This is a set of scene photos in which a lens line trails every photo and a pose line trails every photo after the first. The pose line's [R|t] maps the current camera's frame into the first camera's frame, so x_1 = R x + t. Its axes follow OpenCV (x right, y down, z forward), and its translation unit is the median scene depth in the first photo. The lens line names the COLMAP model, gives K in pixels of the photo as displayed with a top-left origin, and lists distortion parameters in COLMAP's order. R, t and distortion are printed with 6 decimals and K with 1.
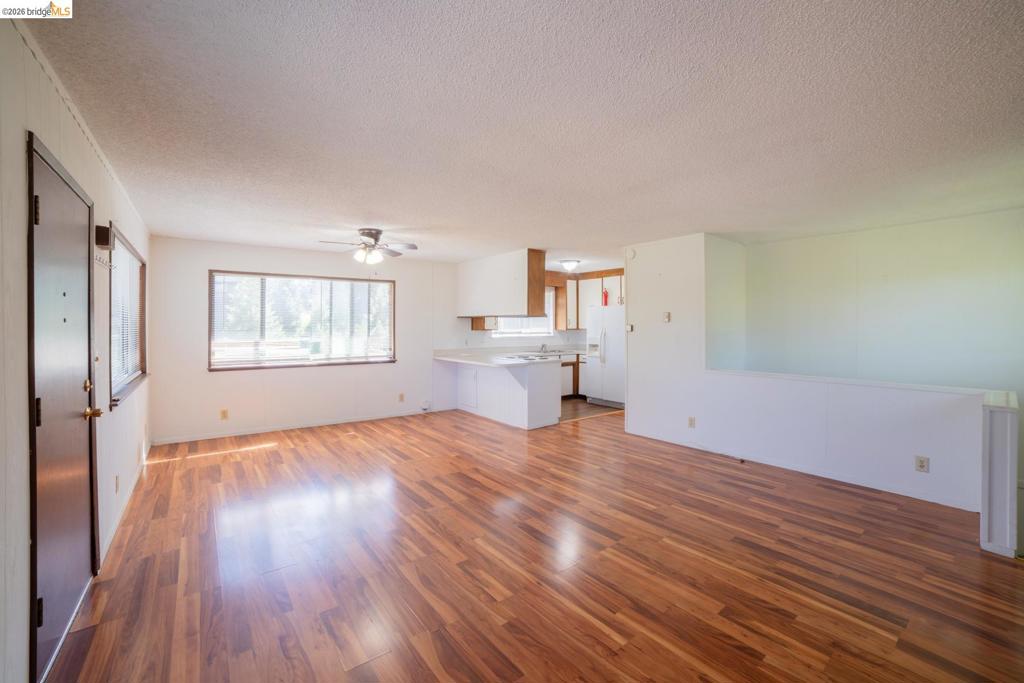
lens RADIAL K [[440.7, 0, 466.7], [0, 440.7, 324.0], [0, 0, 1]] dist [-0.057347, 0.000348]
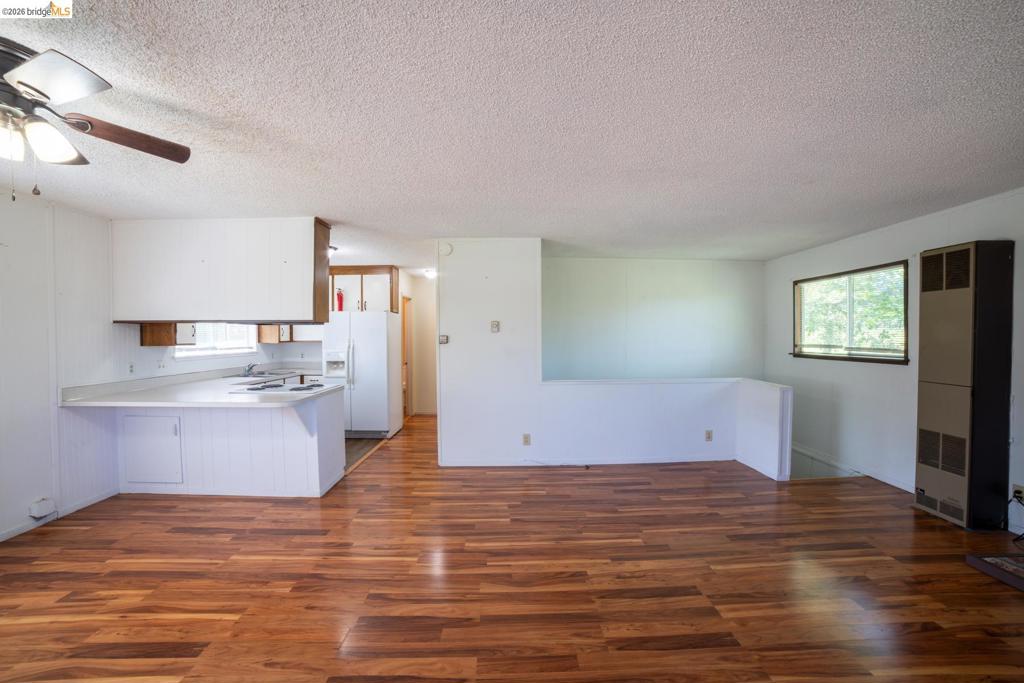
lens RADIAL K [[448.4, 0, 530.1], [0, 448.4, 339.2], [0, 0, 1]] dist [-0.105716, 0.034687]
pose [[0.512167, -0.008386, 0.858845, -0.225428], [0.000032, 0.999953, 0.009744, 0.001107], [-0.858886, -0.004963, 0.512142, 0.369860]]
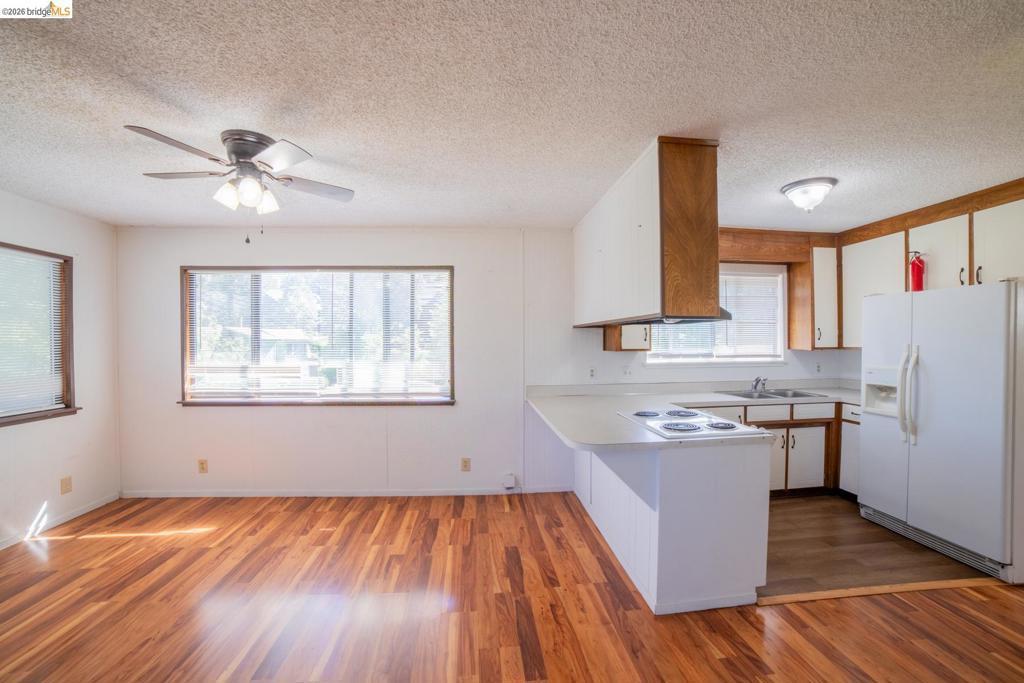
lens RADIAL K [[421.3, 0, 489.6], [0, 421.3, 343.3], [0, 0, 1]] dist [-0.109822, 0.032851]
pose [[0.875061, -0.001548, -0.484009, 0.163566], [0.005008, 0.999970, 0.005856, 0.002333], [0.483986, -0.007549, 0.875043, 0.570919]]
